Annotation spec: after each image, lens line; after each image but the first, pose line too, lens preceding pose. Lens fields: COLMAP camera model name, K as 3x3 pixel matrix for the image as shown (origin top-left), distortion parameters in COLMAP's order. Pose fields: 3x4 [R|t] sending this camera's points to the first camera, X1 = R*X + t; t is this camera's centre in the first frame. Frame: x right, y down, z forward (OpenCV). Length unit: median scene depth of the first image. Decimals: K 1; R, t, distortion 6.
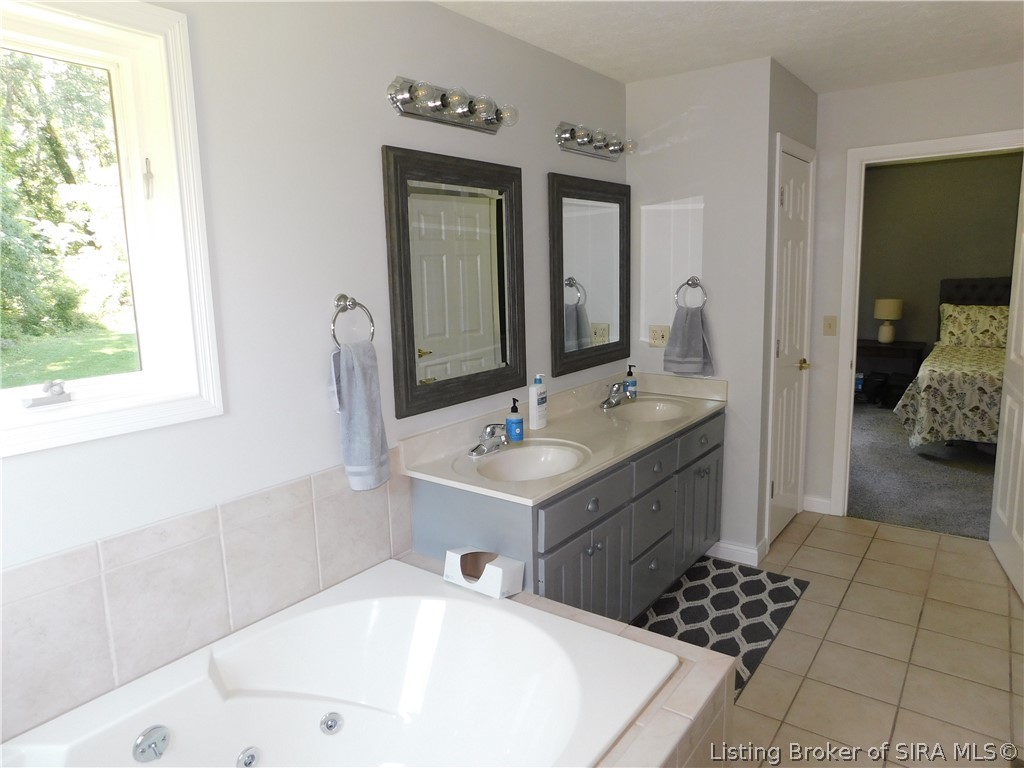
lens RADIAL K [[673.2, 0, 506.6], [0, 673.2, 383.4], [0, 0, 1]] dist [-0.068183, 0.041580]
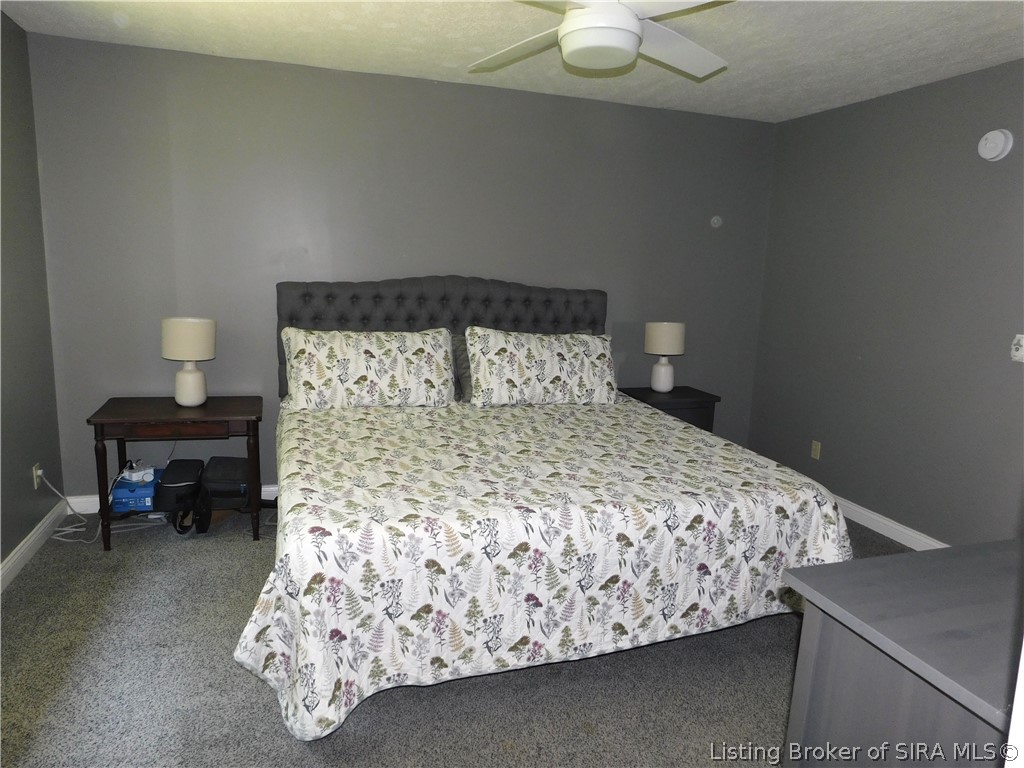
lens RADIAL K [[673.2, 0, 509.8], [0, 673.2, 386.4], [0, 0, 1]] dist [-0.068183, 0.041580]
pose [[0.565835, -0.091384, 0.819439, 0.402949], [0.078006, 0.995314, 0.057133, -0.115912], [-0.820820, 0.031593, 0.570312, 0.691502]]
